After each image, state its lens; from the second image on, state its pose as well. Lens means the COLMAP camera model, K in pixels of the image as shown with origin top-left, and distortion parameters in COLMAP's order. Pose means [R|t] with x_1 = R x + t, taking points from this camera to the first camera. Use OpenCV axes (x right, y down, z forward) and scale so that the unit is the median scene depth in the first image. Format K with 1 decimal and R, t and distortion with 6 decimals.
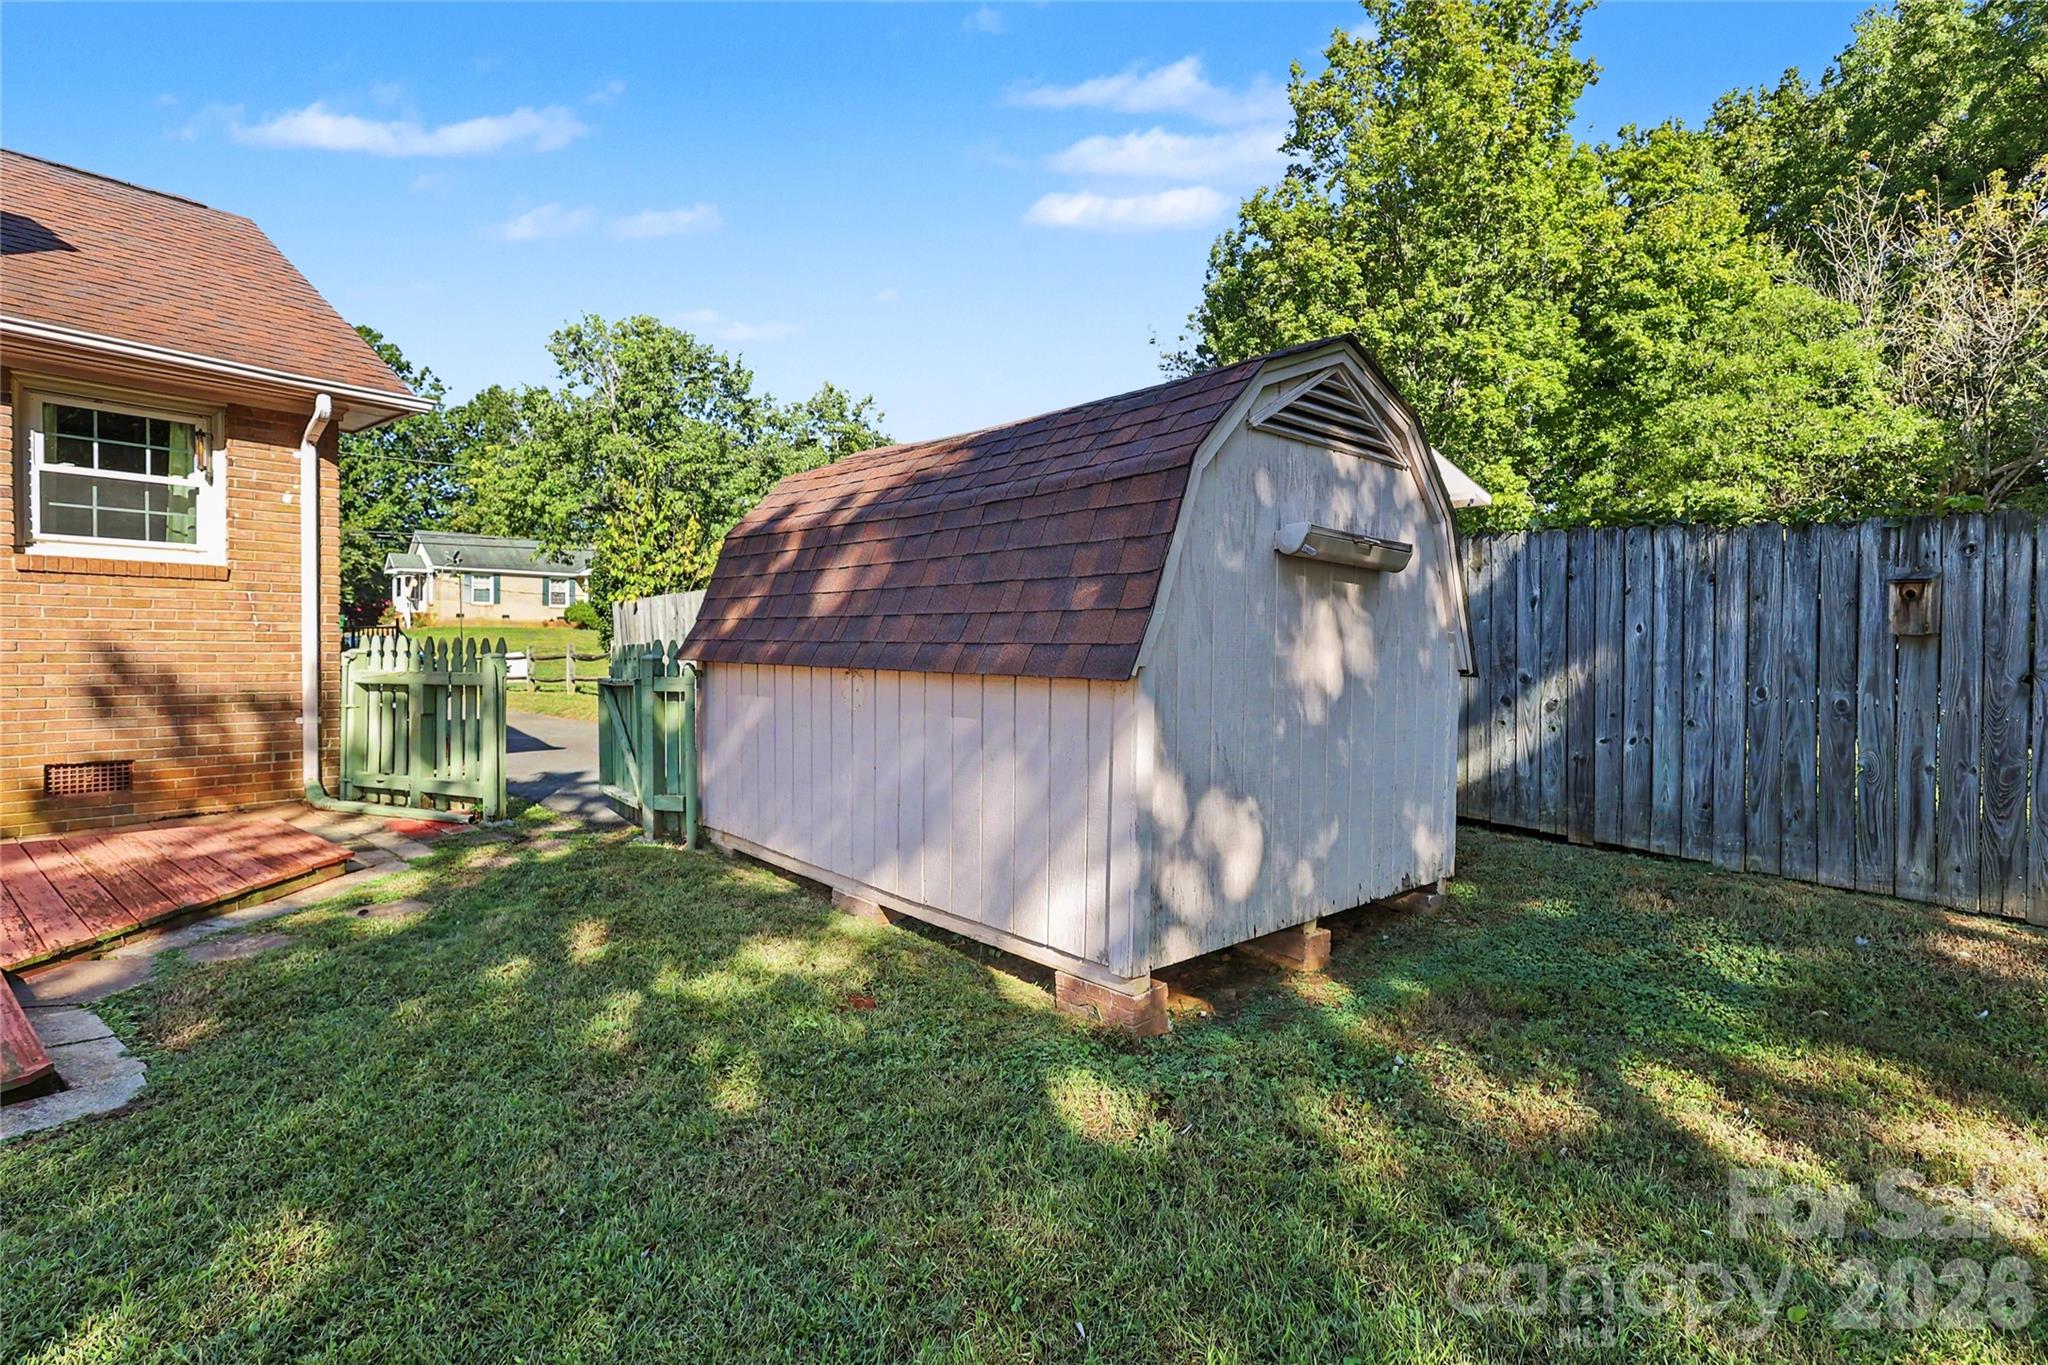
lens RADIAL K [[972.9, 0, 1026.0], [0, 972.9, 656.5], [0, 0, 1]] dist [0.001155, -0.000250]
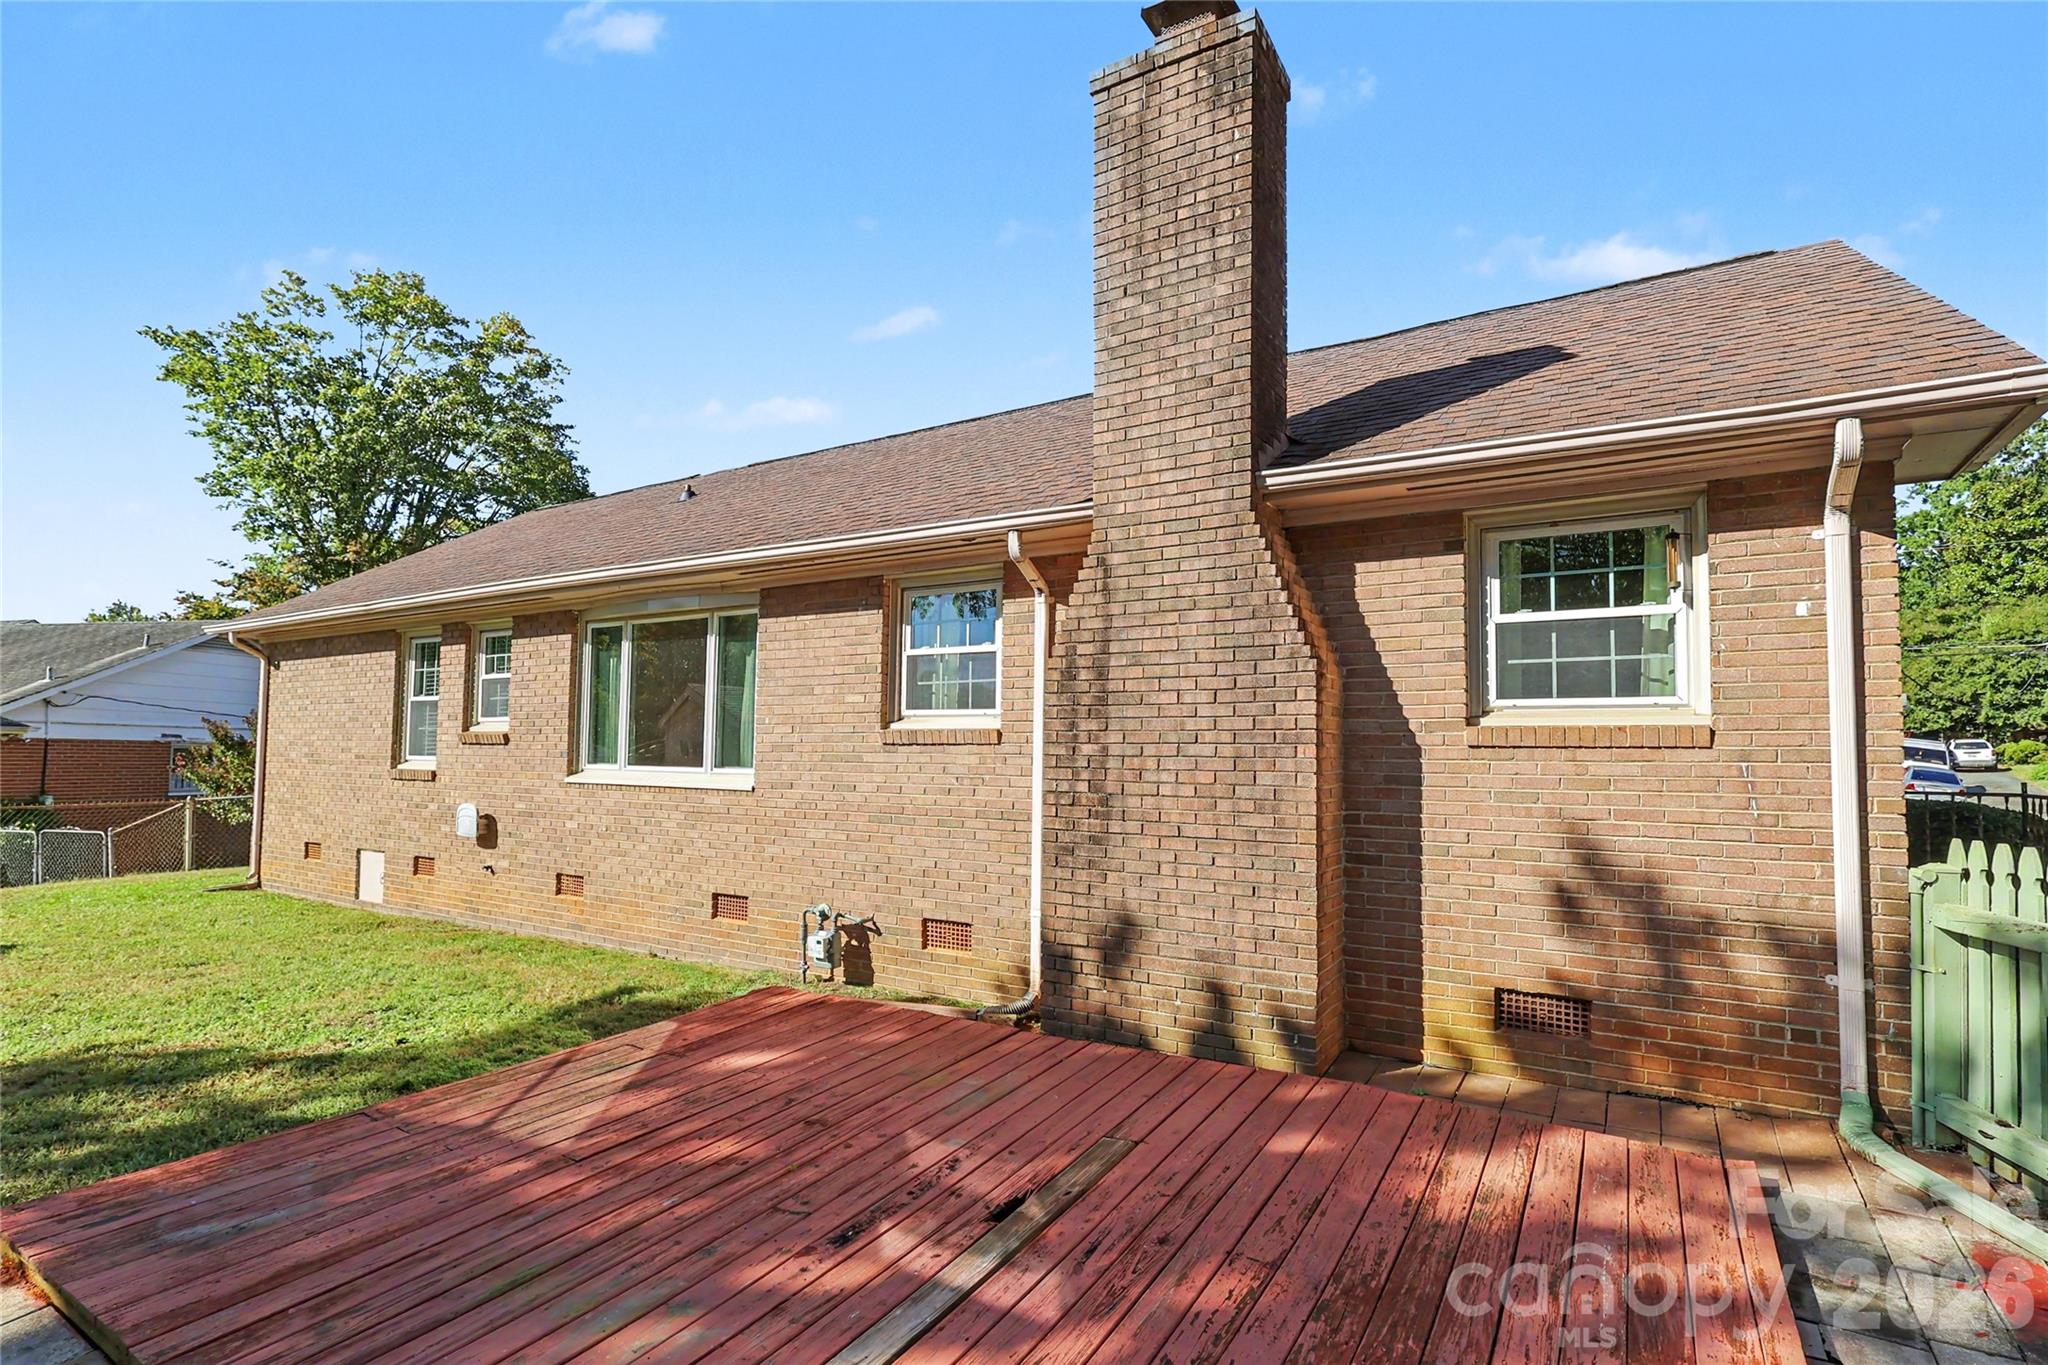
lens RADIAL K [[977.6, 0, 1032.4], [0, 977.6, 712.3], [0, 0, 1]] dist [-0.001012, 0.000122]
pose [[0.099128, -0.054218, -0.993597, -0.200904], [-0.020670, 0.998187, -0.056531, -0.052865], [0.994860, 0.026142, 0.097827, 0.460945]]
